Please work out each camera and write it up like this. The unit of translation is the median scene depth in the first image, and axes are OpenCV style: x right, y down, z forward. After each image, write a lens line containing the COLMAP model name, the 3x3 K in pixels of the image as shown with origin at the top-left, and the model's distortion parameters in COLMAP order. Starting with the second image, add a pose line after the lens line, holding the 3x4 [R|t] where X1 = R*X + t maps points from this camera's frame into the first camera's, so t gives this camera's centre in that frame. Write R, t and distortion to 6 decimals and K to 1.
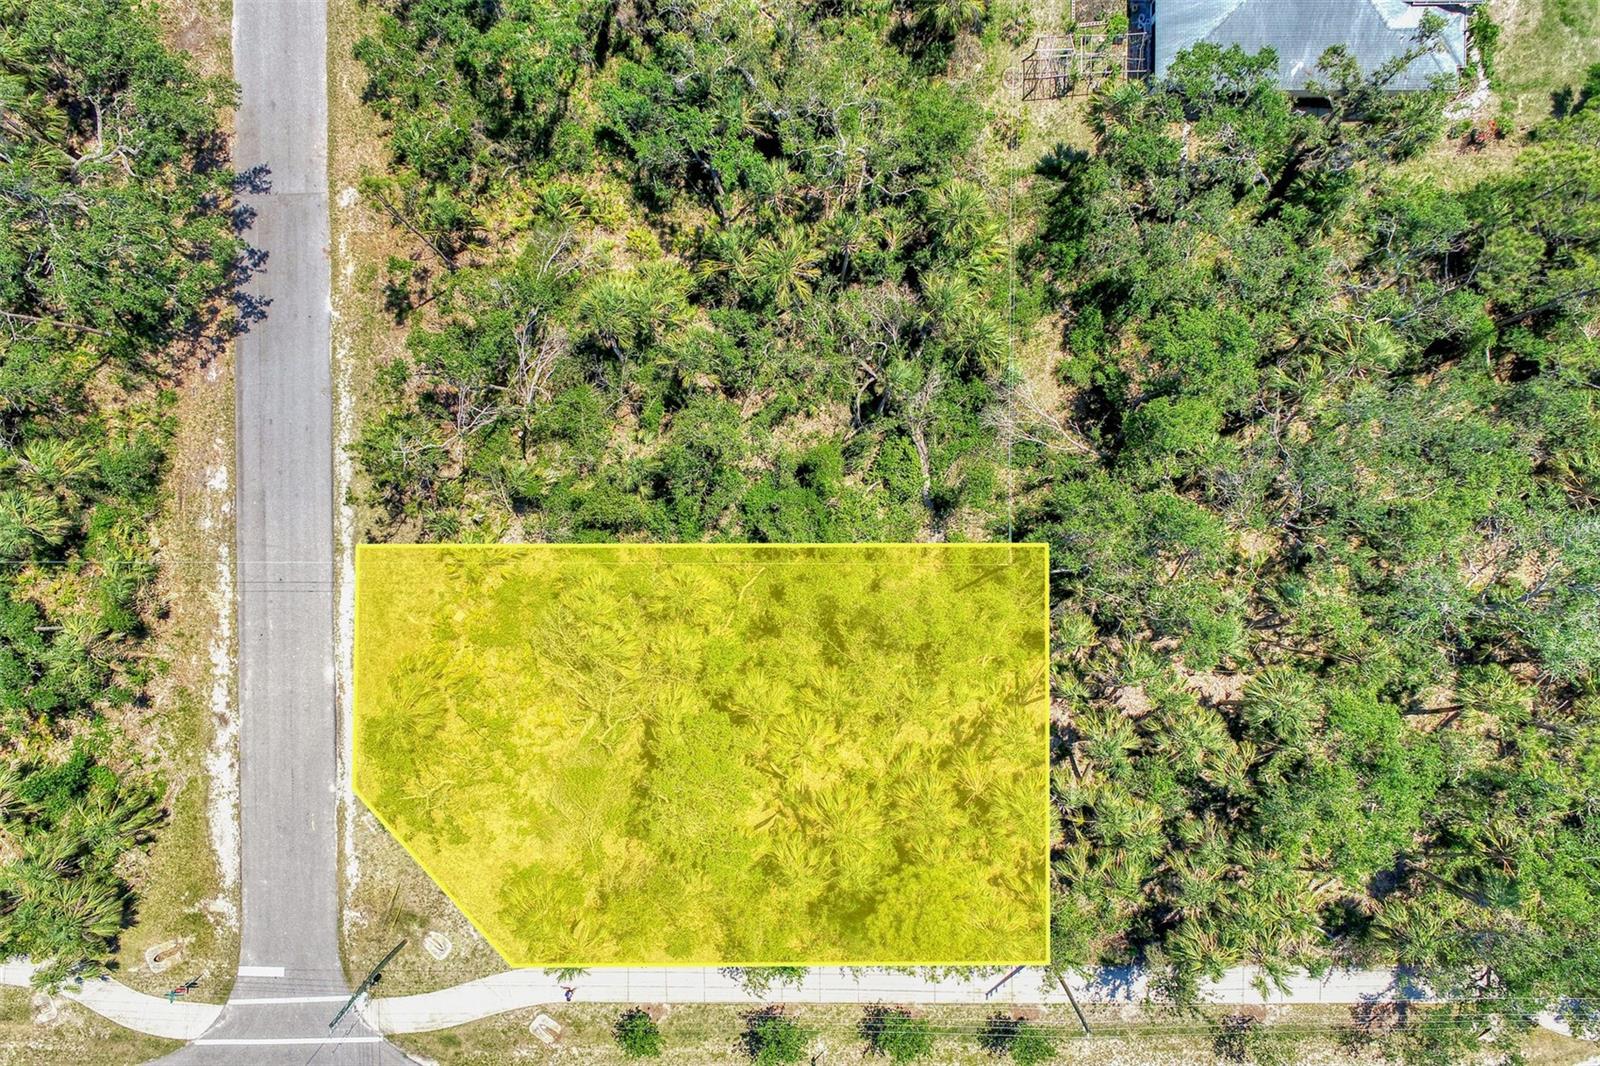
lens RADIAL K [[1073.5, 0, 800.0], [0, 1073.5, 533.0], [0, 0, 1]] dist [-0.009312, 0.000731]
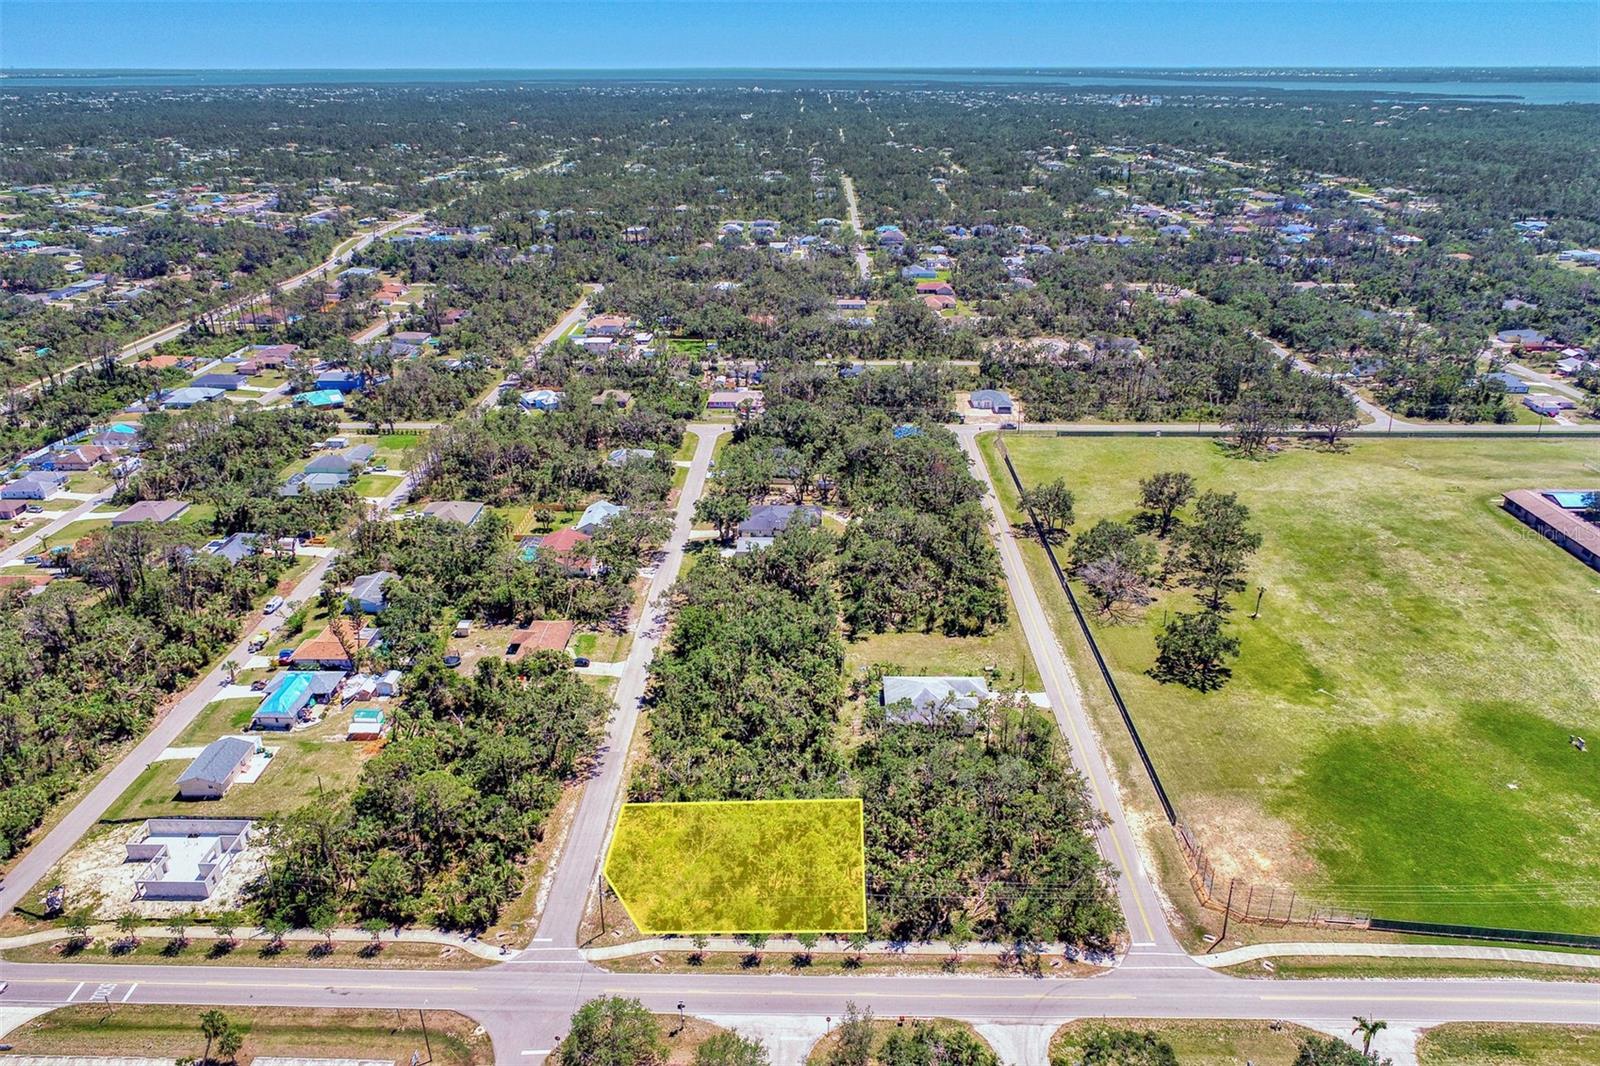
lens RADIAL K [[1073.5, 0, 800.0], [0, 1073.5, 533.0], [0, 0, 1]] dist [-0.009312, 0.000731]
pose [[0.999750, 0.008486, -0.020671, 0.118499], [-0.022345, 0.384812, -0.922725, 2.277291], [0.000124, 0.922956, 0.384905, -0.776517]]
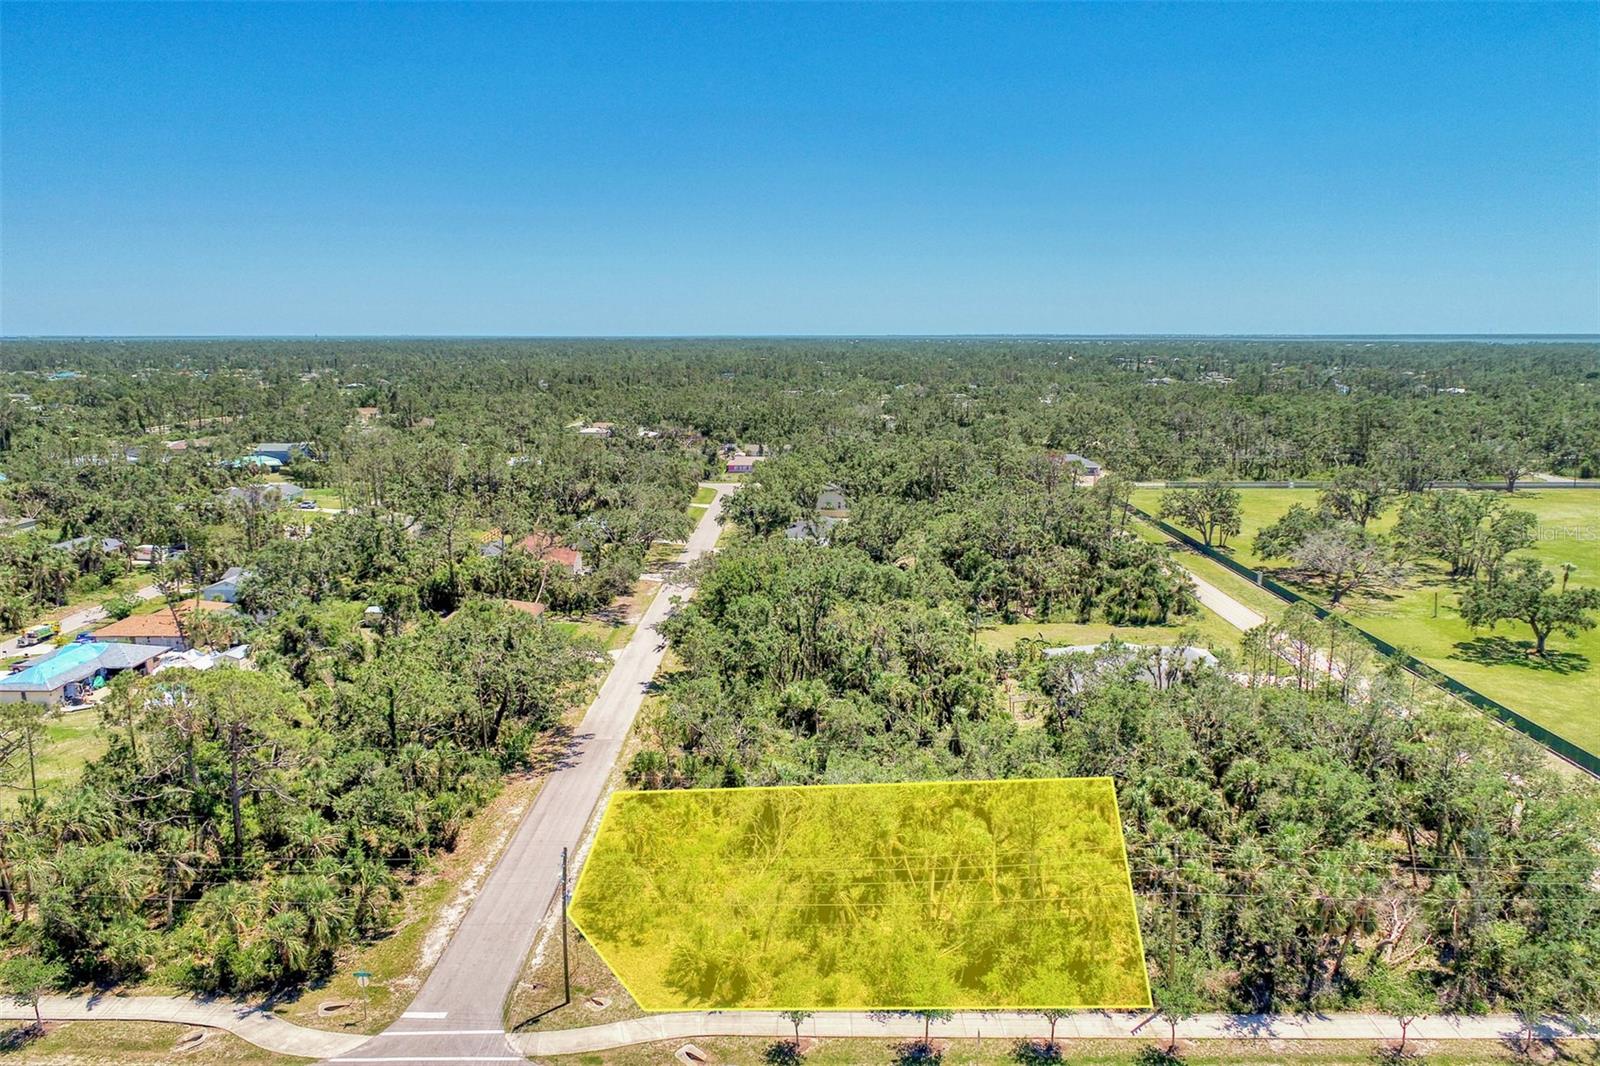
lens RADIAL K [[1073.5, 0, 800.0], [0, 1073.5, 533.0], [0, 0, 1]] dist [-0.009312, 0.000731]
pose [[0.999892, 0.005311, -0.013704, -0.127469], [-0.014394, 0.165241, -0.986148, 1.355984], [-0.002973, 0.986239, 0.165300, 0.366410]]
